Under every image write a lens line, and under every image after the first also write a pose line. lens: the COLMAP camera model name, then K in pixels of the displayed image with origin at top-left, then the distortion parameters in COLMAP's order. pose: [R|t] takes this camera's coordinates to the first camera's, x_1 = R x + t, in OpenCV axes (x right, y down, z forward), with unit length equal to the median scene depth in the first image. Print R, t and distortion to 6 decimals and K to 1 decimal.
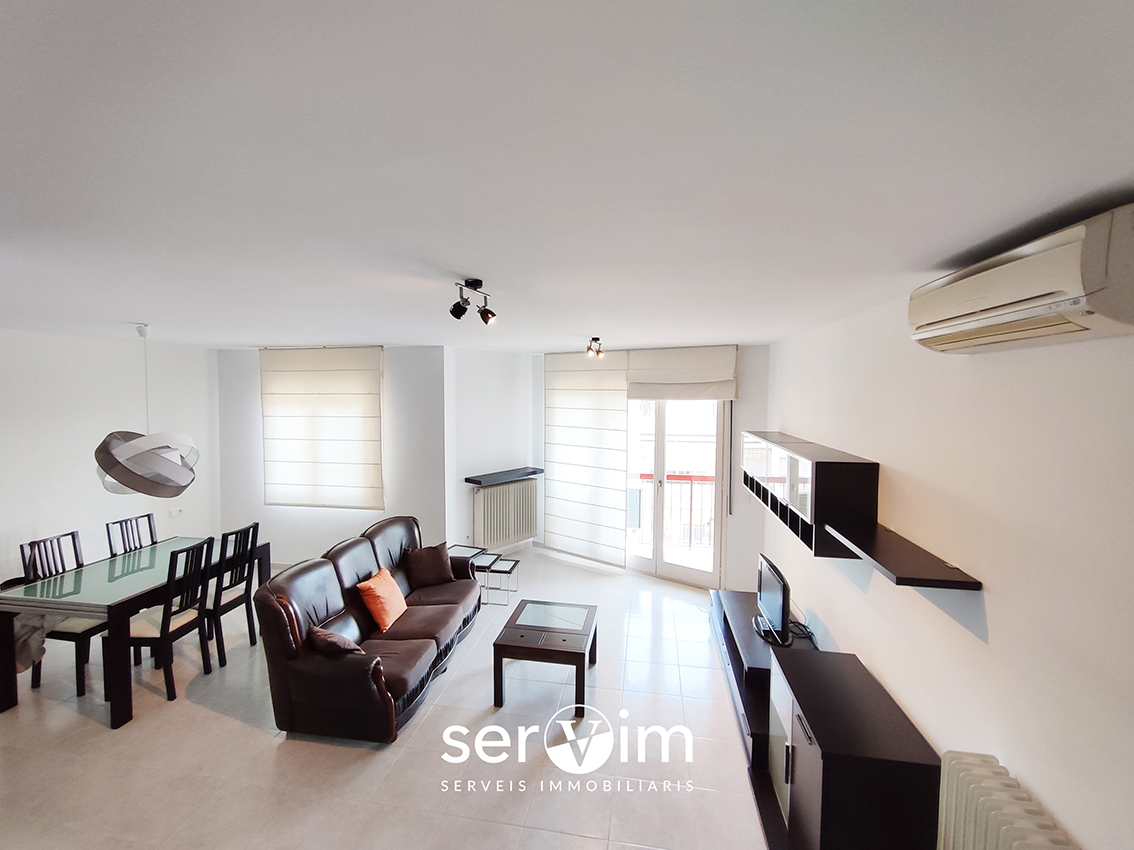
lens RADIAL K [[519.2, 0, 554.1], [0, 519.2, 407.0], [0, 0, 1]] dist [-0.009228, 0.004175]
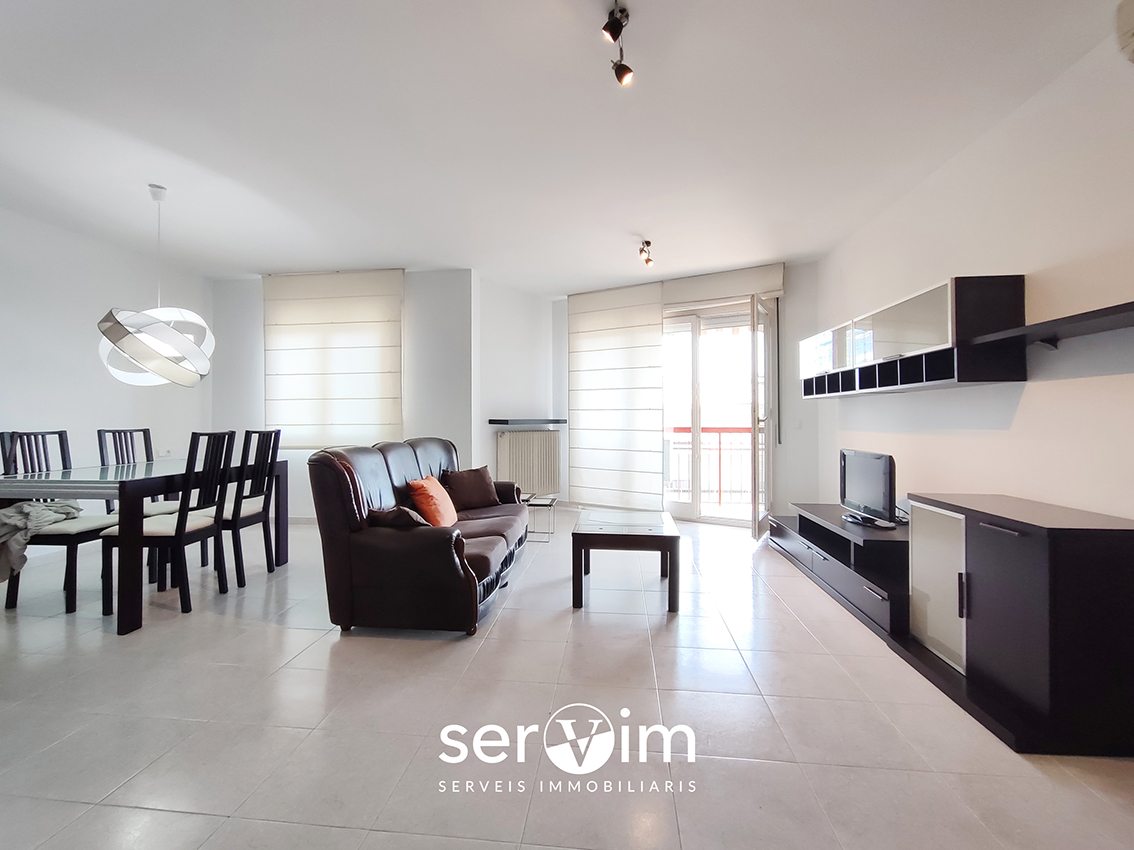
lens RADIAL K [[519.2, 0, 541.1], [0, 519.2, 414.7], [0, 0, 1]] dist [-0.009228, 0.004175]
pose [[0.998417, -0.007555, 0.055728, -0.196391], [0.010766, 0.998285, -0.057536, 0.272119], [-0.055197, 0.058045, 0.996787, 0.115282]]
